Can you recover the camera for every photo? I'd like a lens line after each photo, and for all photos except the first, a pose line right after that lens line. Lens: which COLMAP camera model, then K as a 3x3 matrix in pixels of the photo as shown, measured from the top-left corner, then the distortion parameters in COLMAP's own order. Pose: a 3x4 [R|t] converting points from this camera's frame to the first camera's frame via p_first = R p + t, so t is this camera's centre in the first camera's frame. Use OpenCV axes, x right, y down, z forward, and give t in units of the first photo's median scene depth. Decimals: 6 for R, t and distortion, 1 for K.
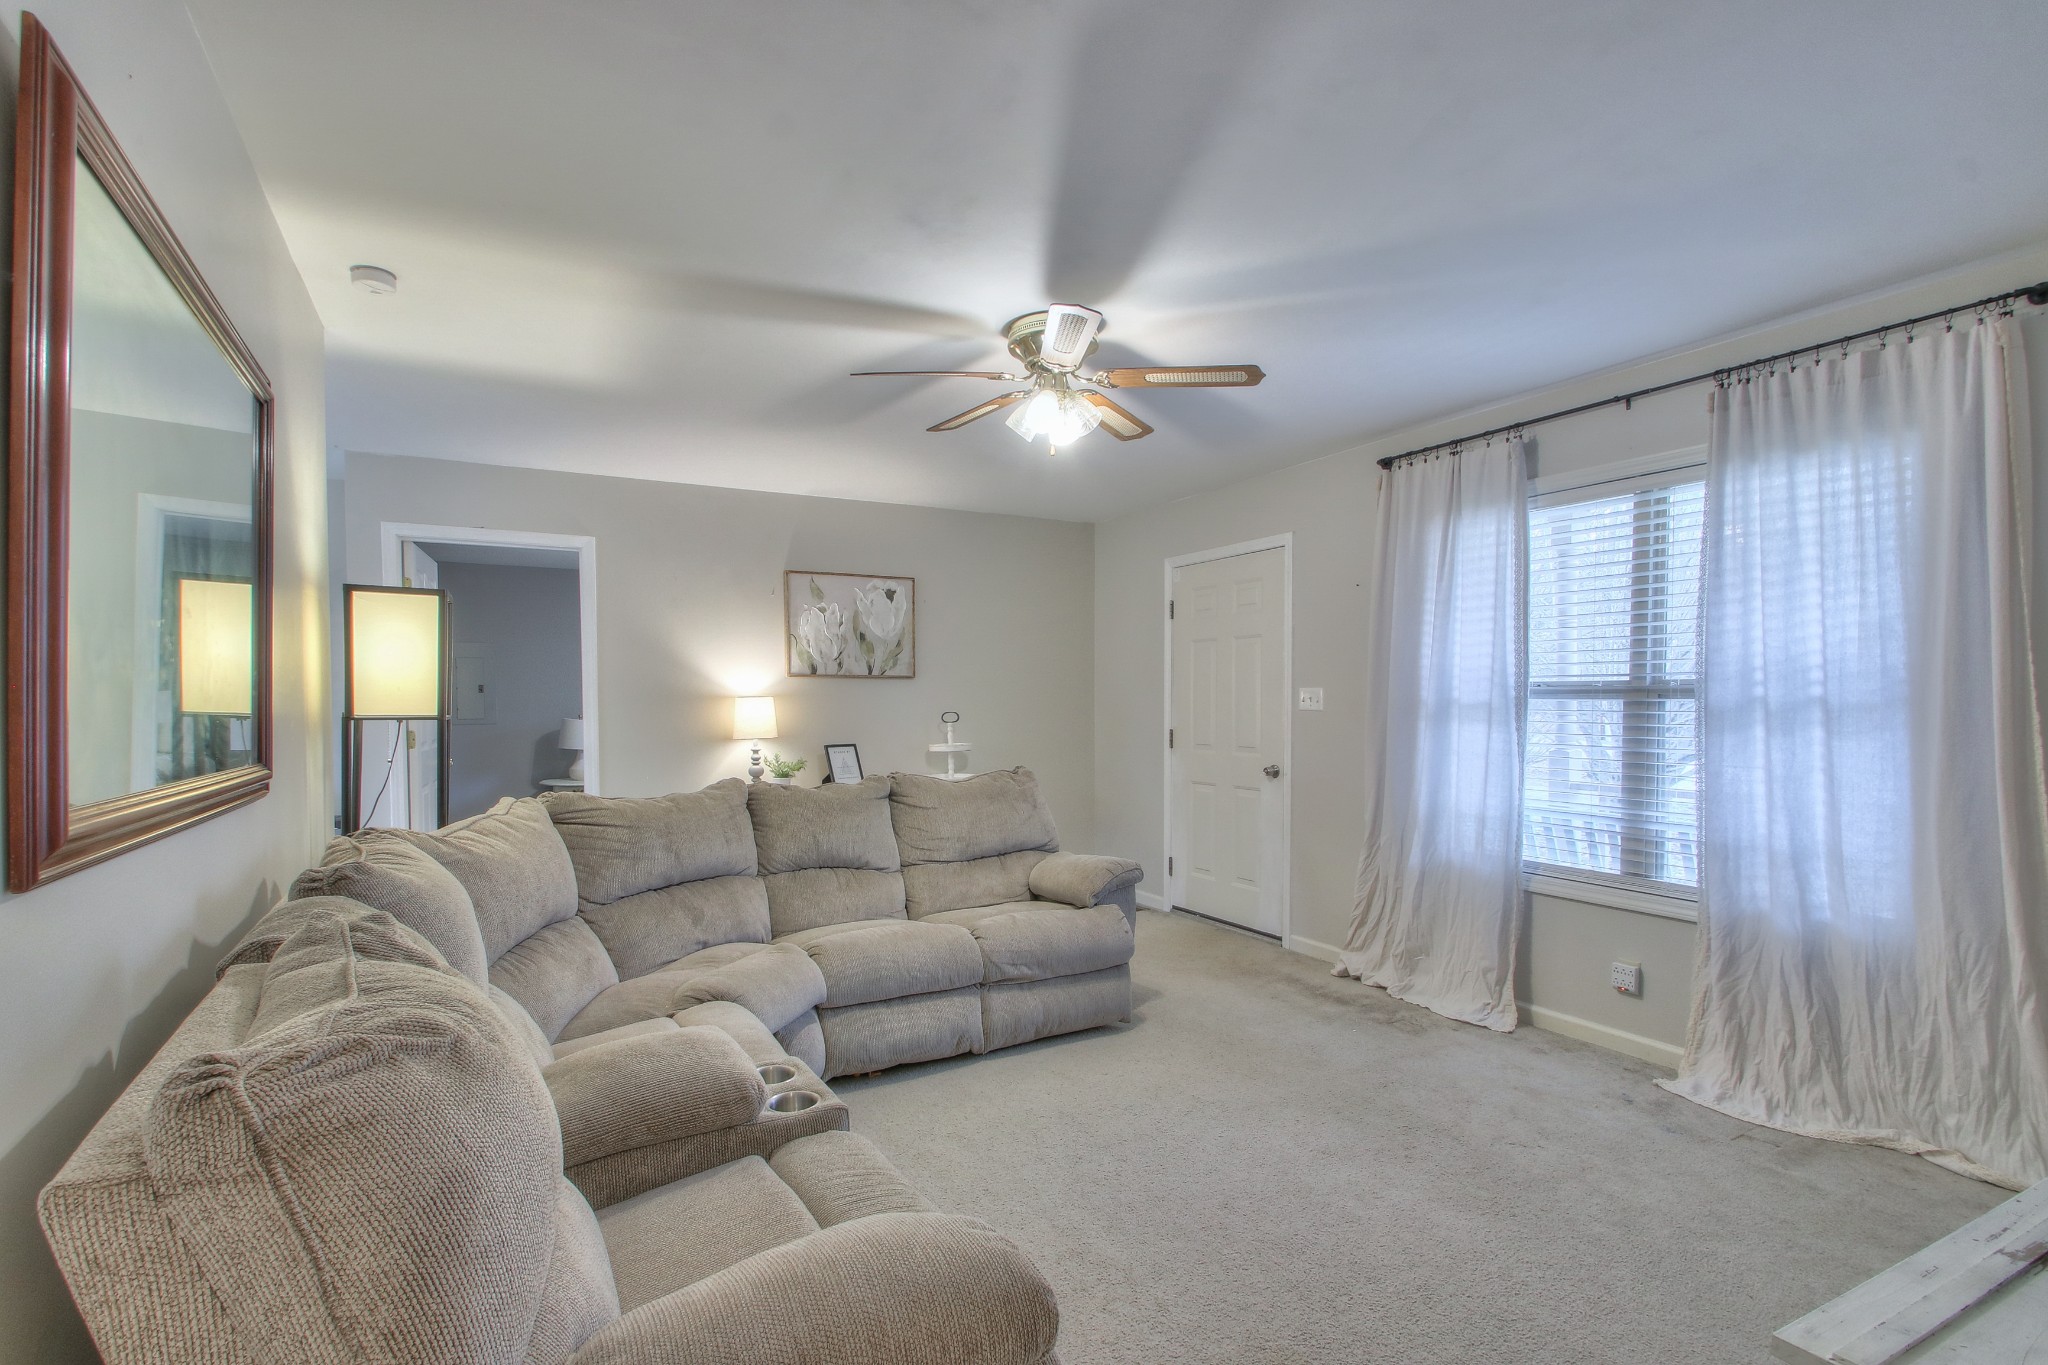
lens RADIAL K [[949.8, 0, 1009.2], [0, 949.8, 708.4], [0, 0, 1]] dist [0.000003, -0.009661]
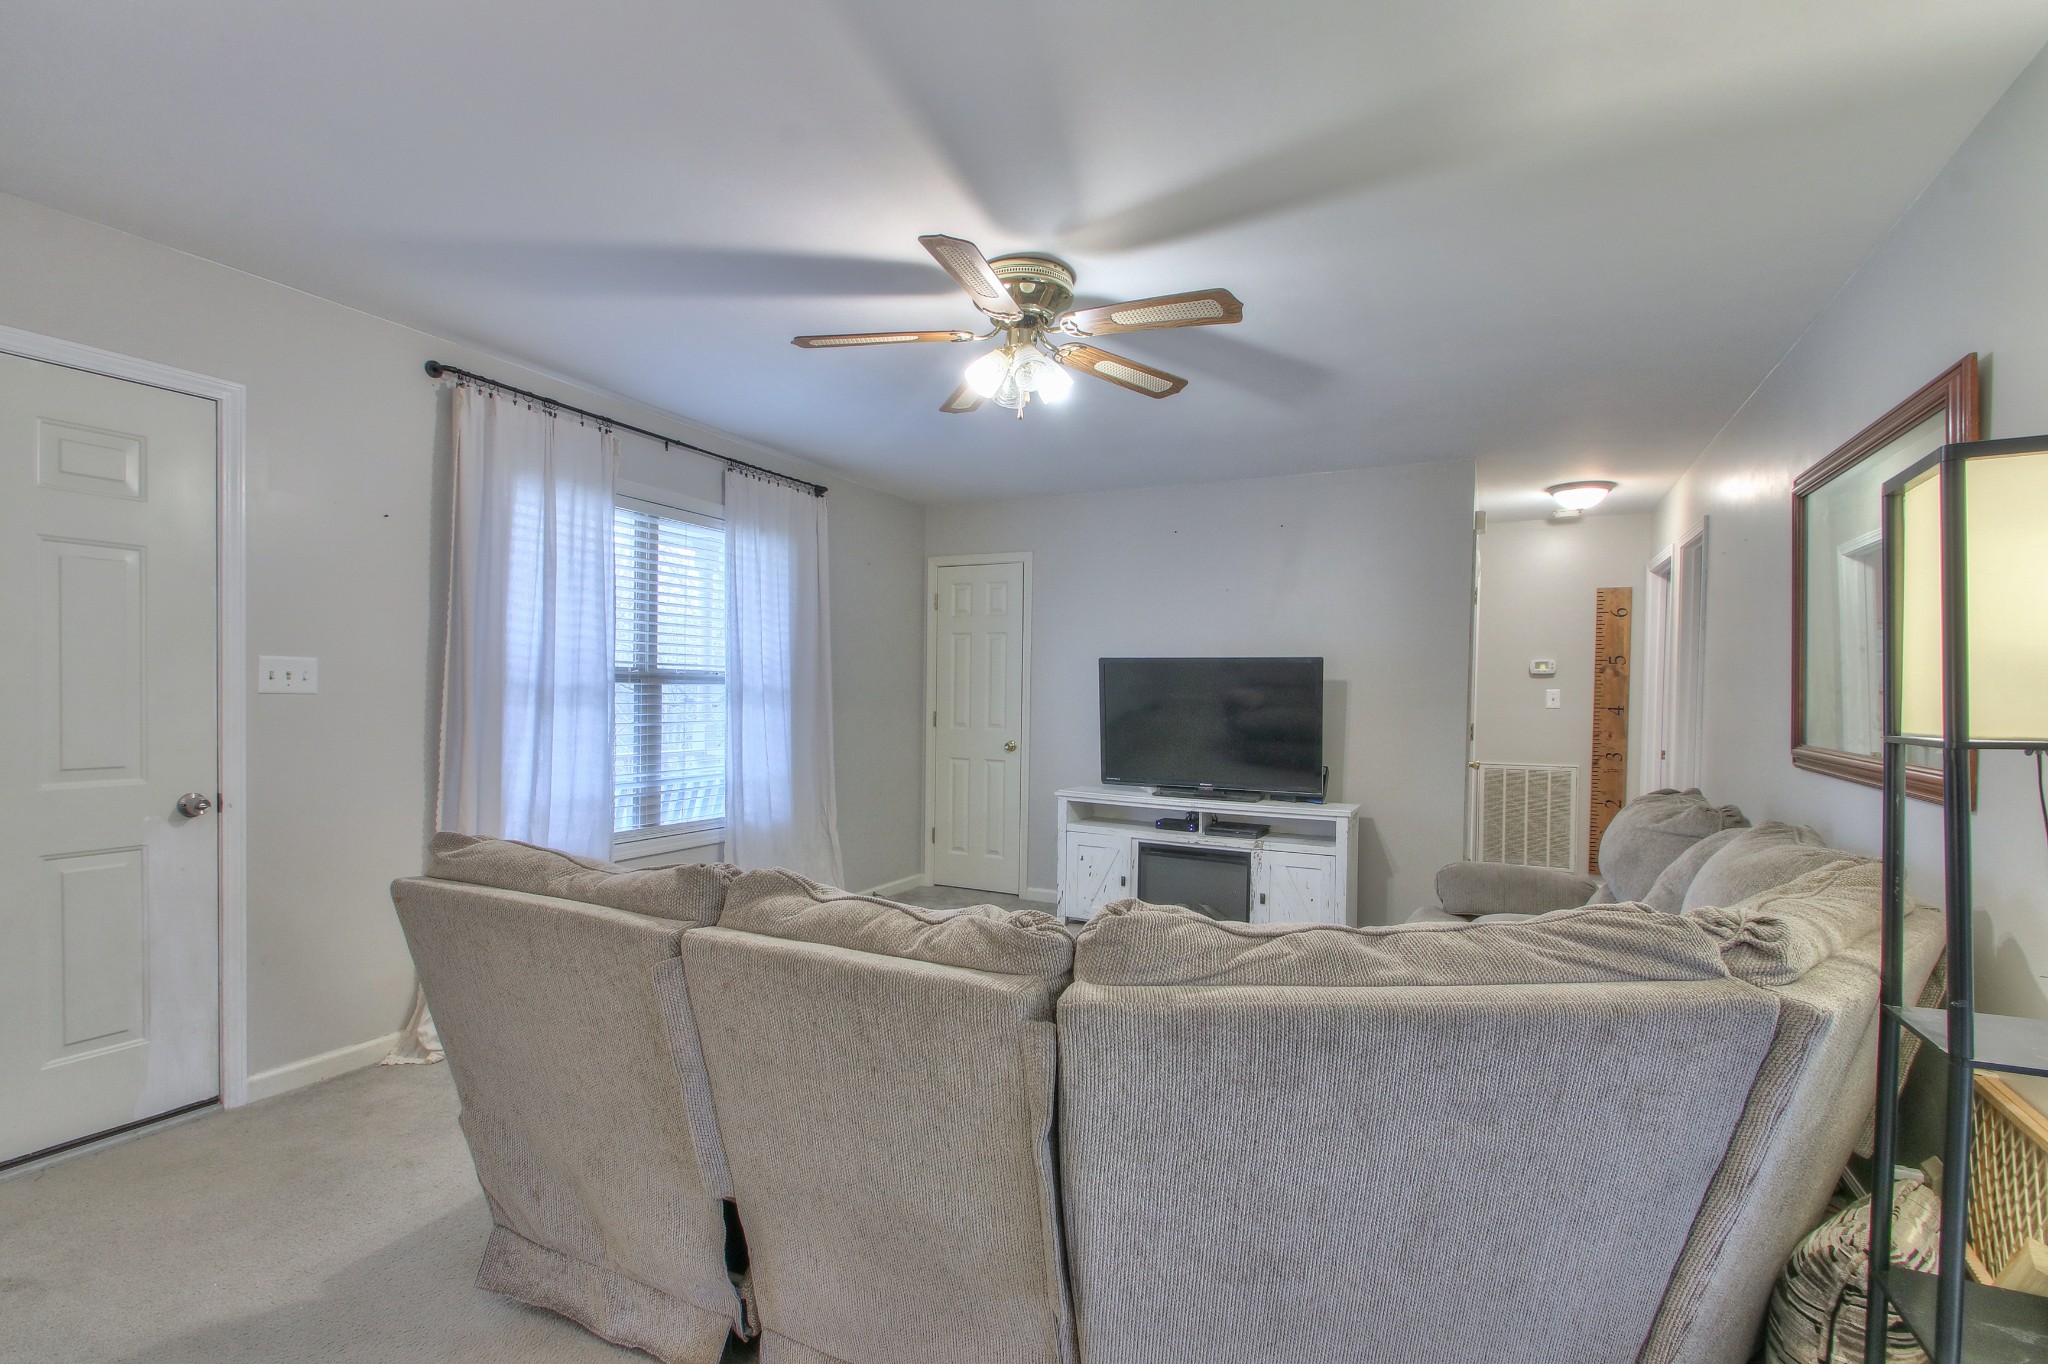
lens RADIAL K [[949.8, 0, 1009.2], [0, 949.8, 707.9], [0, 0, 1]] dist [0.000003, -0.009661]
pose [[-0.576318, -0.025831, 0.816817, -0.401347], [-0.011932, 0.999660, 0.023195, -0.007712], [-0.817138, 0.003621, -0.576430, 0.860945]]
